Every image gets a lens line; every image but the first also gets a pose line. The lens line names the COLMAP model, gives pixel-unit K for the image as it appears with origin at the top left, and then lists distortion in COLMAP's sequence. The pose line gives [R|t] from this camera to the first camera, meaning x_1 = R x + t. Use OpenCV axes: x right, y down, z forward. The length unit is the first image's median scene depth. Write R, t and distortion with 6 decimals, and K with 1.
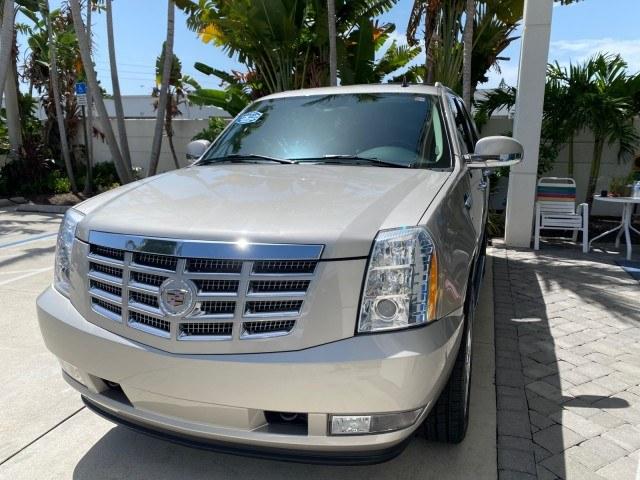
lens RADIAL K [[492.5, 0, 318.9], [0, 492.5, 239.7], [0, 0, 1]] dist [0.026394, -0.034508]
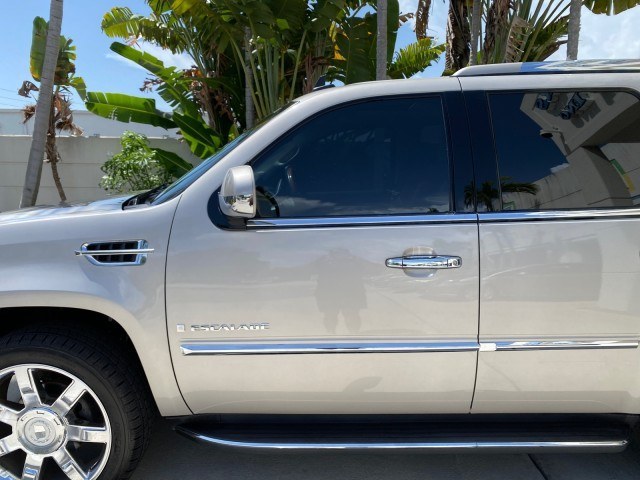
lens RADIAL K [[492.5, 0, 318.4], [0, 492.5, 243.4], [0, 0, 1]] dist [0.026394, -0.034508]
pose [[0.951443, -0.041031, 0.305079, -1.063303], [0.055725, 0.997660, -0.039608, -0.366916], [-0.302740, 0.054685, 0.951503, 1.799033]]
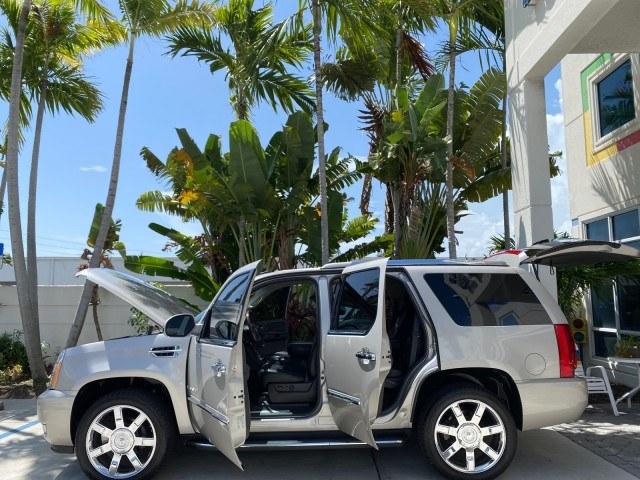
lens RADIAL K [[492.5, 0, 317.5], [0, 492.5, 238.0], [0, 0, 1]] dist [0.026394, -0.034508]
pose [[0.953790, 0.027585, 0.299207, -1.174646], [0.070715, 0.947201, -0.312745, -0.148366], [-0.292036, 0.319451, 0.901480, 0.489328]]
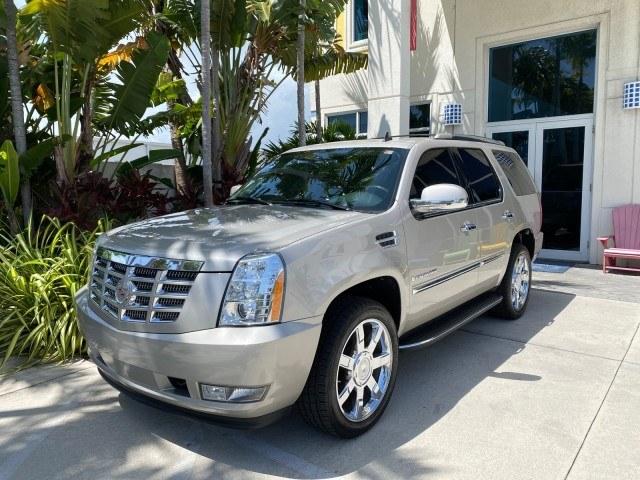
lens RADIAL K [[492.5, 0, 323.6], [0, 492.5, 236.2], [0, 0, 1]] dist [0.026394, -0.034508]
pose [[0.948282, 0.032297, -0.315781, 0.718857], [-0.059134, 0.995370, -0.075777, 0.022738], [0.311872, 0.090531, 0.945801, -0.233867]]
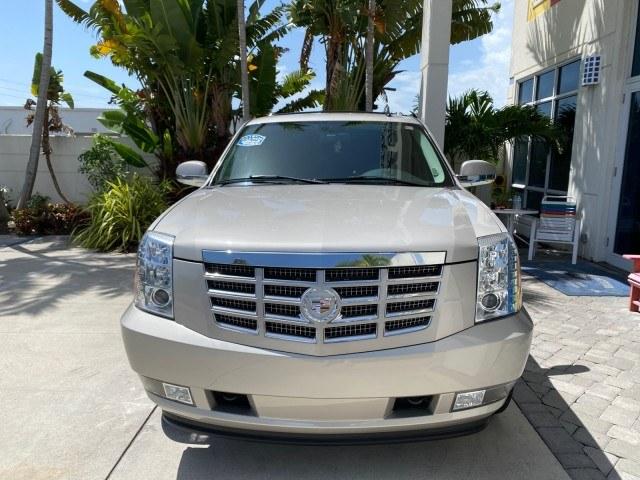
lens RADIAL K [[492.5, 0, 317.7], [0, 492.5, 238.7], [0, 0, 1]] dist [0.026394, -0.034508]
pose [[0.956566, -0.039230, 0.288864, -0.571993], [0.050289, 0.998255, -0.030960, 0.001194], [-0.287145, 0.044142, 0.956869, -0.059214]]
